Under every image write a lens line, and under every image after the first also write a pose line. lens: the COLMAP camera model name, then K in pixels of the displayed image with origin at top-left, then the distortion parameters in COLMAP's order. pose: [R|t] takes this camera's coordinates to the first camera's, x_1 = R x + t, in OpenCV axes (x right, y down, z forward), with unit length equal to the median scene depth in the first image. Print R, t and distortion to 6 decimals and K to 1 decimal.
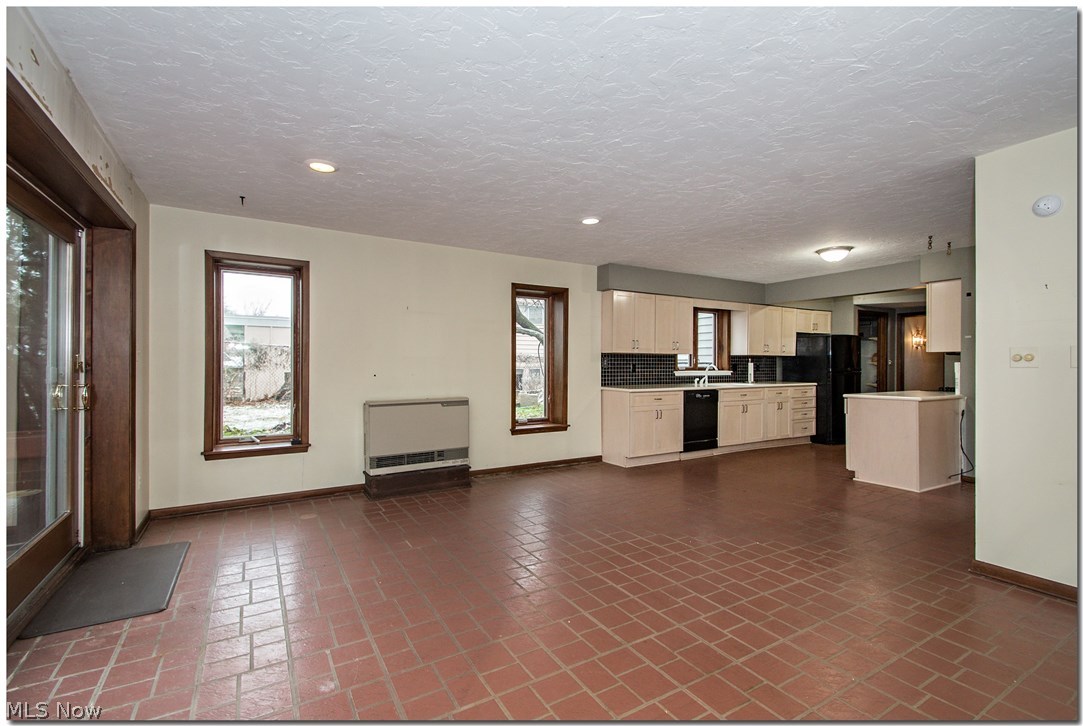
lens RADIAL K [[484.1, 0, 538.9], [0, 484.1, 360.4], [0, 0, 1]] dist [0.008420, -0.000376]
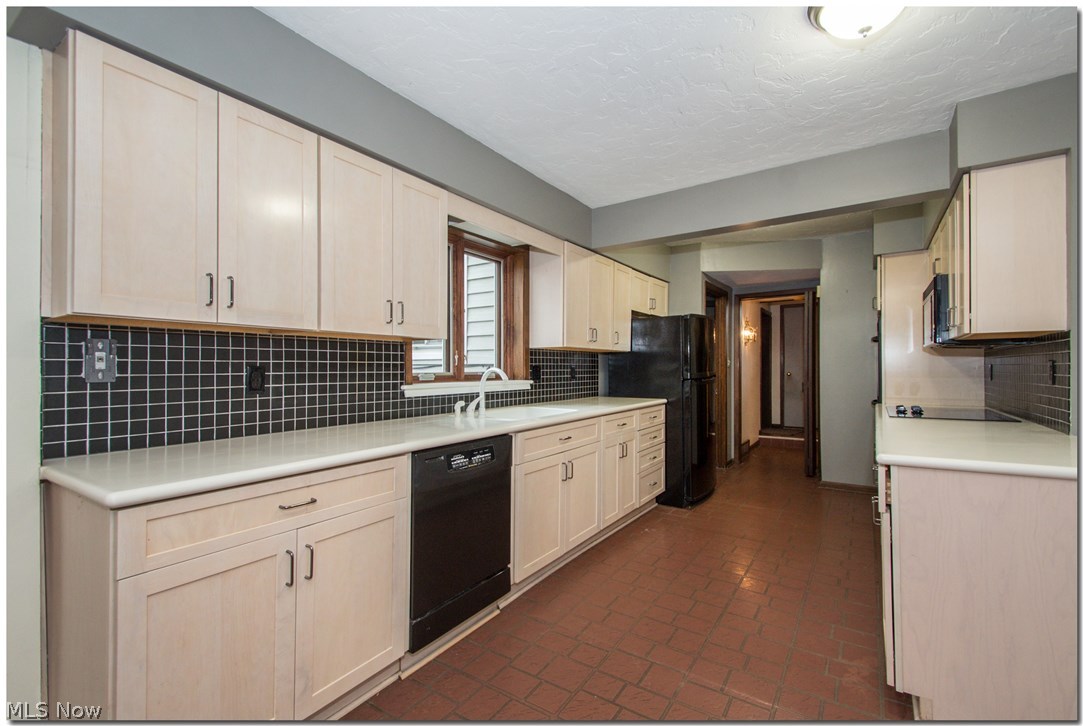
lens RADIAL K [[484.1, 0, 538.9], [0, 484.1, 360.4], [0, 0, 1]] dist [0.008420, -0.000376]
pose [[0.901577, 0.000848, 0.432619, 0.201106], [0.004942, 0.999913, -0.012260, 0.007710], [-0.432591, 0.013191, 0.901494, 0.578451]]
